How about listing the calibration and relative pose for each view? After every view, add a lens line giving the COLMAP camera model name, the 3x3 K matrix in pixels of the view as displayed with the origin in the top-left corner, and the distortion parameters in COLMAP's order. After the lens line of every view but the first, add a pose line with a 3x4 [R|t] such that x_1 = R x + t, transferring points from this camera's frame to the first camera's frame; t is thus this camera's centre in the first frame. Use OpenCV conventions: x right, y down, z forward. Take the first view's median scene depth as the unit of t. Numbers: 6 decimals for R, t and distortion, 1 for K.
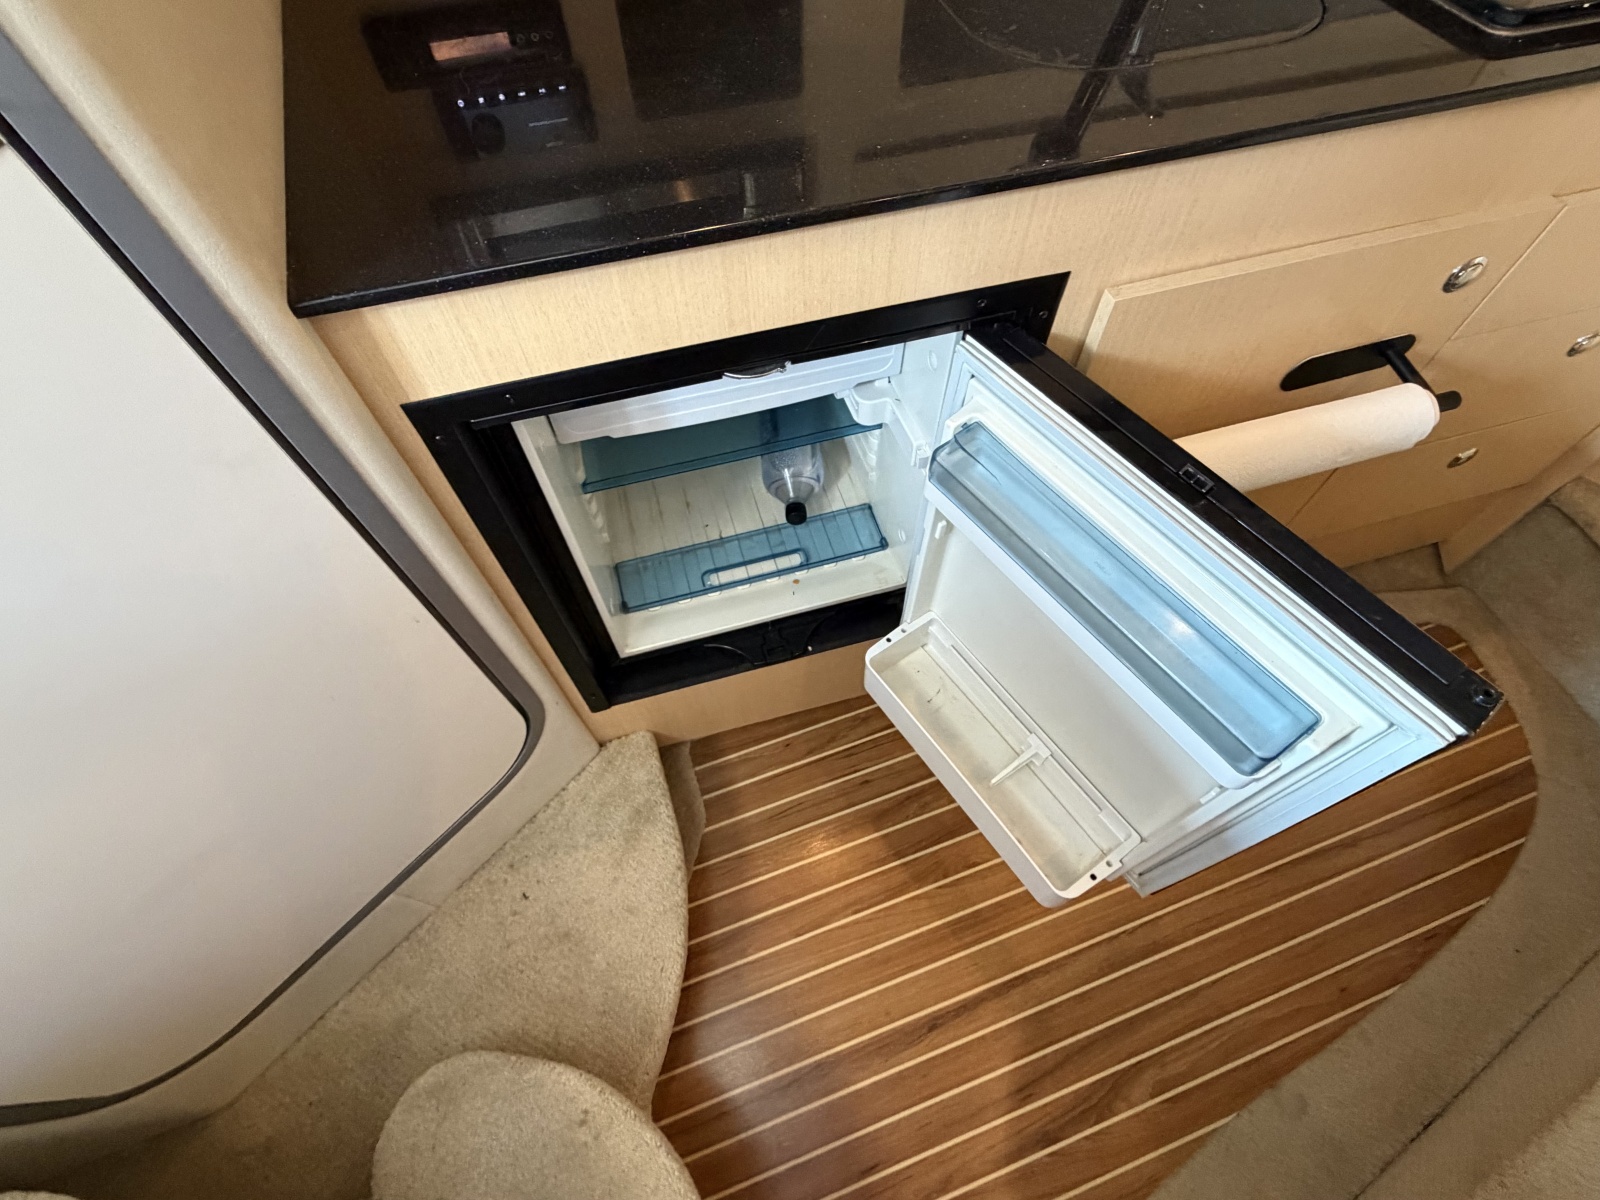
lens RADIAL K [[732.0, 0, 795.2], [0, 732.0, 608.2], [0, 0, 1]] dist [-0.011611, 0.000817]
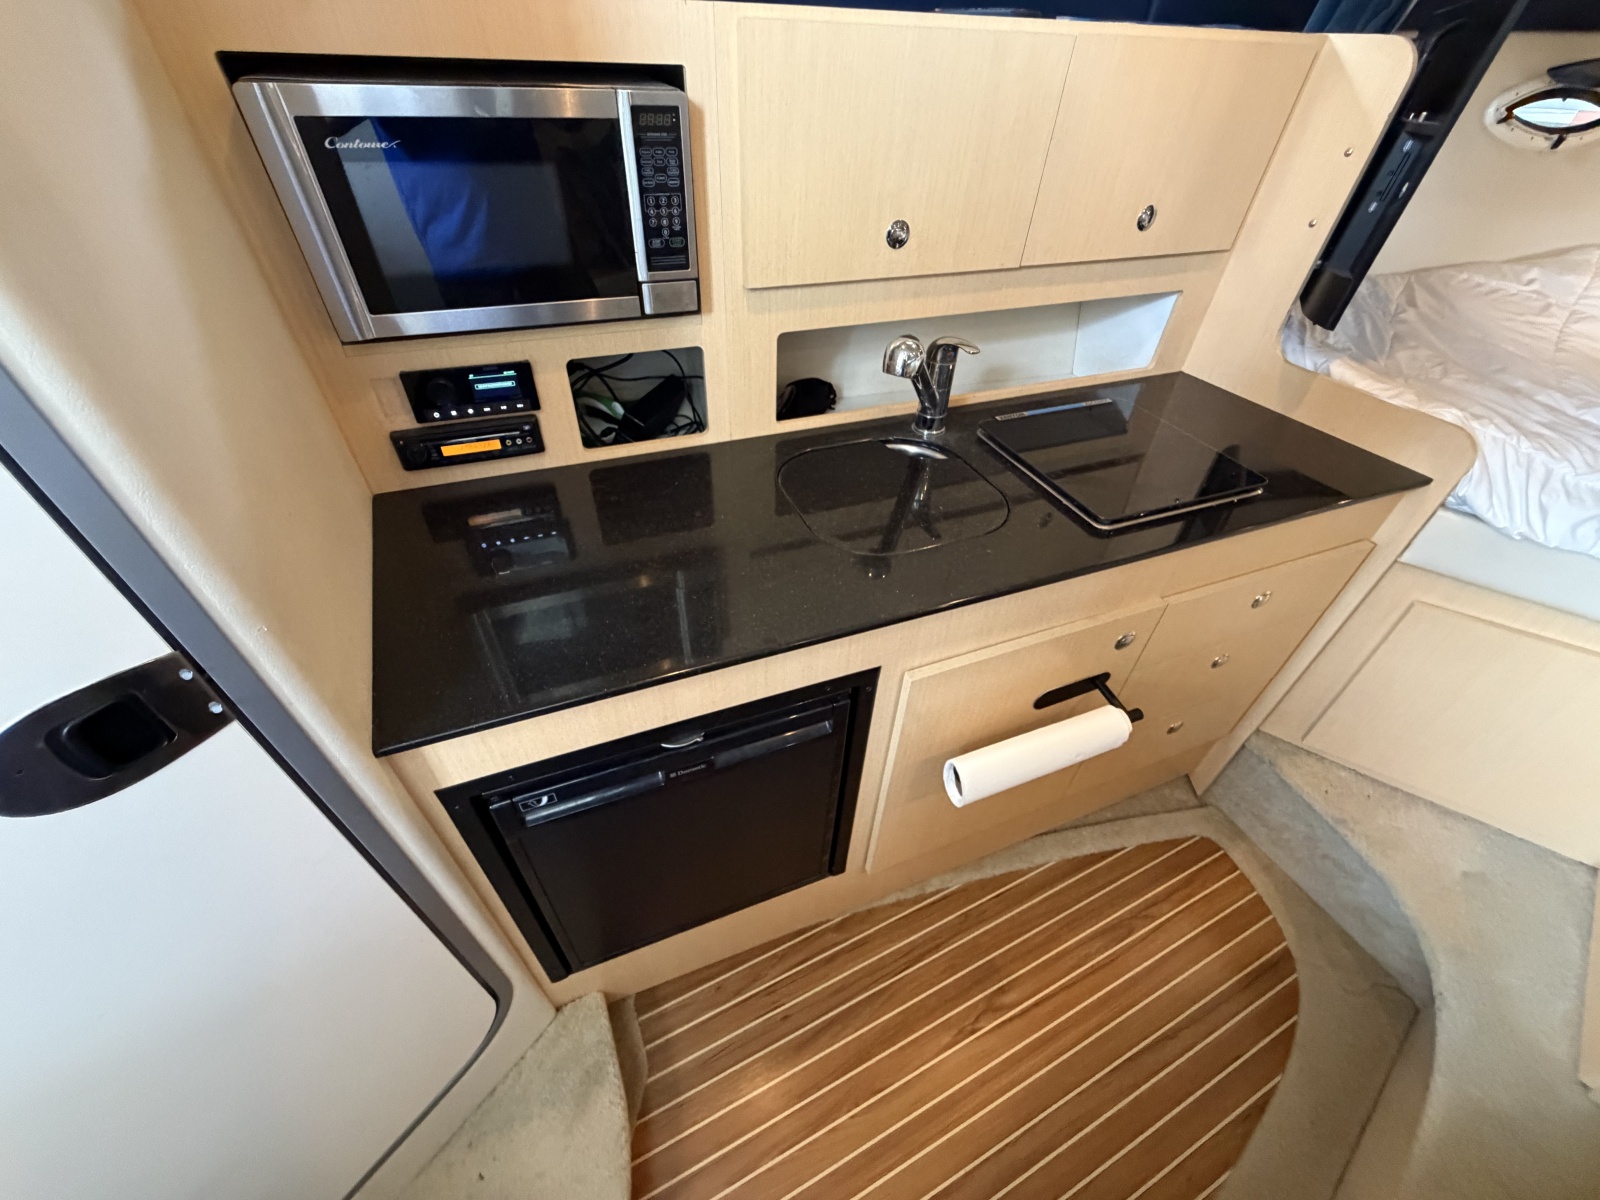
lens RADIAL K [[626.6, 0, 799.4], [0, 626.6, 605.8], [0, 0, 1]] dist [-0.010450, 0.001989]
pose [[0.992873, -0.030956, 0.115085, 0.026994], [0.064126, 0.952732, -0.296968, -0.114263], [-0.100452, 0.302232, 0.947927, -0.194501]]
